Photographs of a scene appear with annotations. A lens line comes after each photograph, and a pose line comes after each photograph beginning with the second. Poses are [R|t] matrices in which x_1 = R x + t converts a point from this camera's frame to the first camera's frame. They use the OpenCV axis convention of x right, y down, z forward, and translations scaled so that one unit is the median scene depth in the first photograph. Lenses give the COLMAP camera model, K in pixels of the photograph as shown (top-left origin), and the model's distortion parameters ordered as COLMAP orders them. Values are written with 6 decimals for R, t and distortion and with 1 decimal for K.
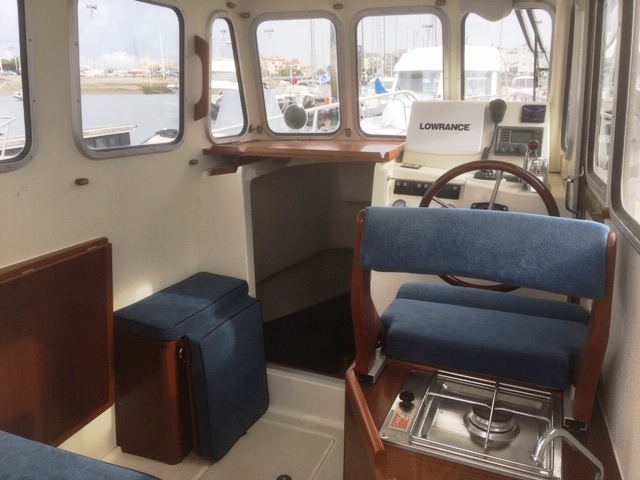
lens RADIAL K [[540.2, 0, 317.9], [0, 540.2, 240.9], [0, 0, 1]] dist [0.120041, -0.152022]
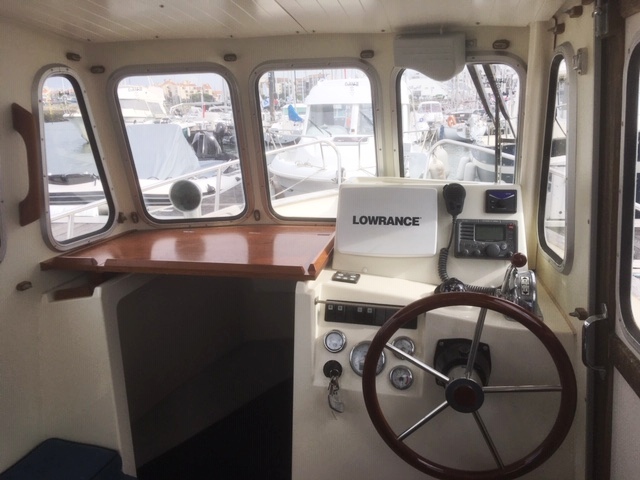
lens RADIAL K [[540.2, 0, 317.9], [0, 540.2, 240.9], [0, 0, 1]] dist [0.120041, -0.152022]
pose [[0.987939, -0.057839, 0.143636, 0.035110], [0.063756, 0.997282, -0.036941, -0.158181], [-0.141109, 0.045653, 0.988941, 0.290105]]
